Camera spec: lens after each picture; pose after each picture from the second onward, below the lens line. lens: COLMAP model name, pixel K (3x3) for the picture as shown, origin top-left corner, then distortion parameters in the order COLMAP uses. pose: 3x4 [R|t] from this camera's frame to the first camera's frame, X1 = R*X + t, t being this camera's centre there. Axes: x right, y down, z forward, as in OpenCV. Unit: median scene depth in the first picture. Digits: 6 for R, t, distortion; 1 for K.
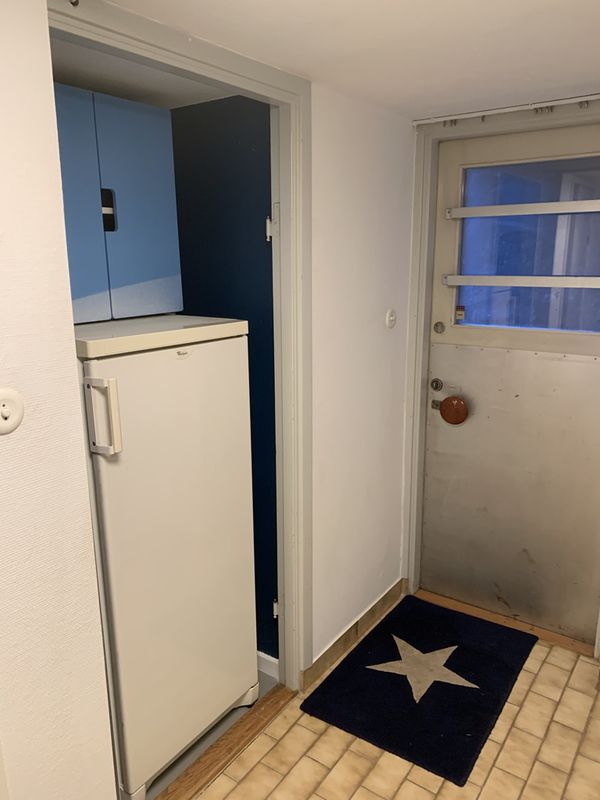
lens RADIAL K [[617.6, 0, 300.0], [0, 617.6, 400.0], [0, 0, 1]] dist [0.035392, -0.002888]
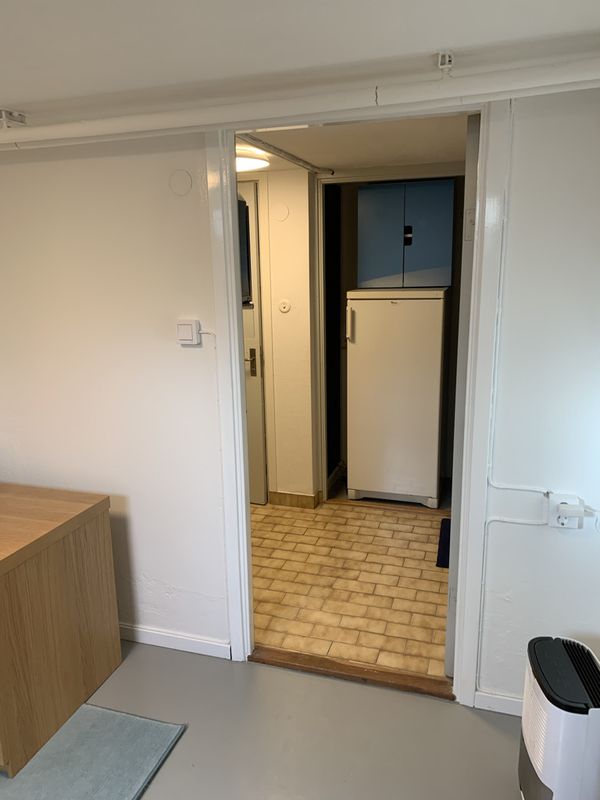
lens RADIAL K [[602.2, 0, 294.4], [0, 602.2, 403.0], [0, 0, 1]] dist [0.060093, -0.002063]
pose [[0.289961, 0.216908, -0.932134, 1.596667], [-0.196135, 0.966773, 0.163956, -0.013031], [0.936725, 0.135284, 0.322870, 0.035584]]
